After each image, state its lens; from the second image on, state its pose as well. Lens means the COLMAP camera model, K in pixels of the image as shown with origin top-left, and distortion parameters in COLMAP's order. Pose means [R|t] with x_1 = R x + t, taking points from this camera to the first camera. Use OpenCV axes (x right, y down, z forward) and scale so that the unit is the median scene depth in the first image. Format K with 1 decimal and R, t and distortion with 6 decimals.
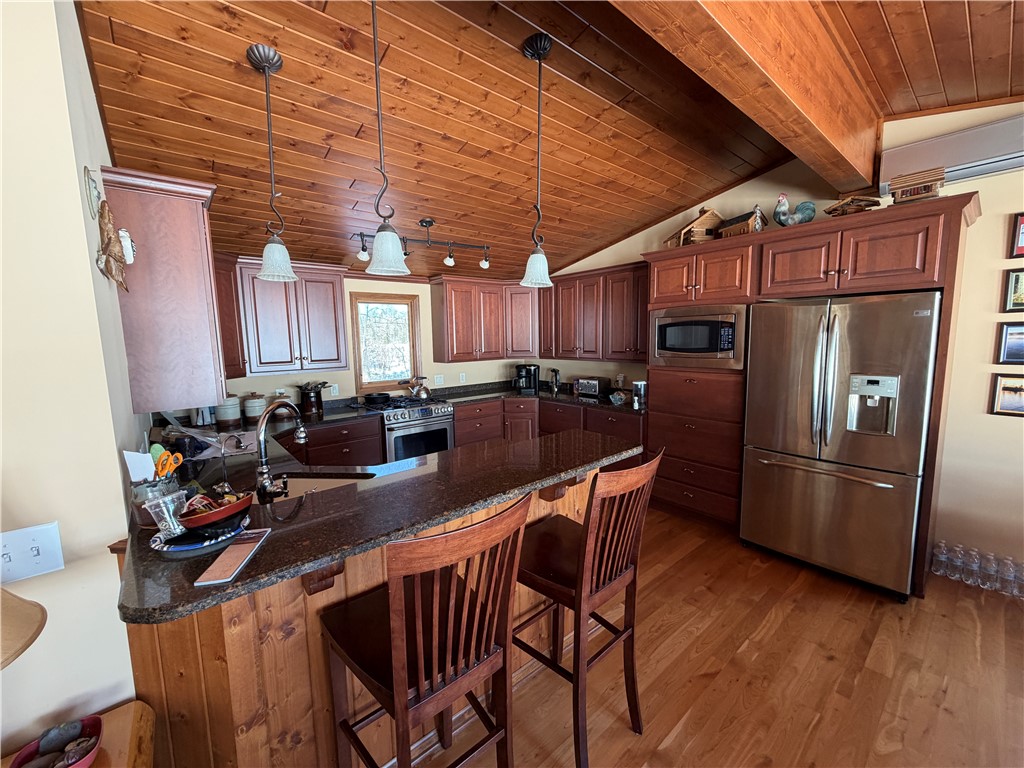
lens RADIAL K [[408.8, 0, 508.7], [0, 408.8, 384.3], [0, 0, 1]] dist [0.000853, 0.000622]
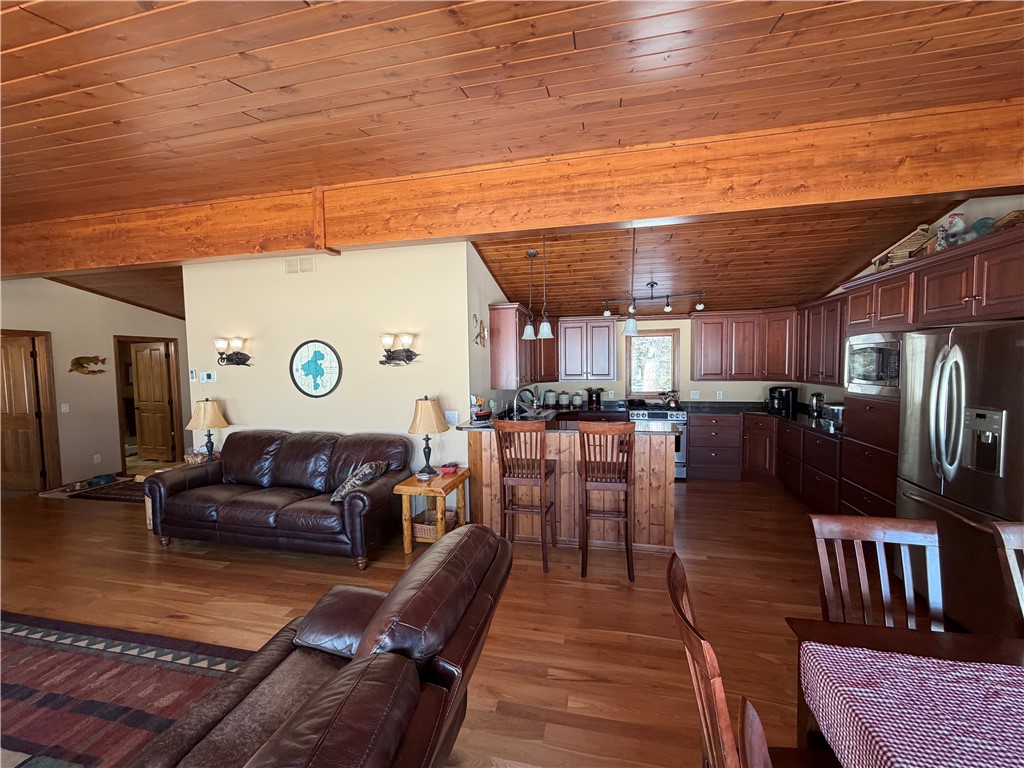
lens RADIAL K [[408.8, 0, 508.7], [0, 408.8, 384.3], [0, 0, 1]] dist [0.000853, 0.000622]
pose [[0.604817, 0.053760, -0.794548, 0.673476], [-0.089993, 0.995942, -0.001117, 0.014271], [0.791263, 0.072179, 0.607201, -0.290114]]
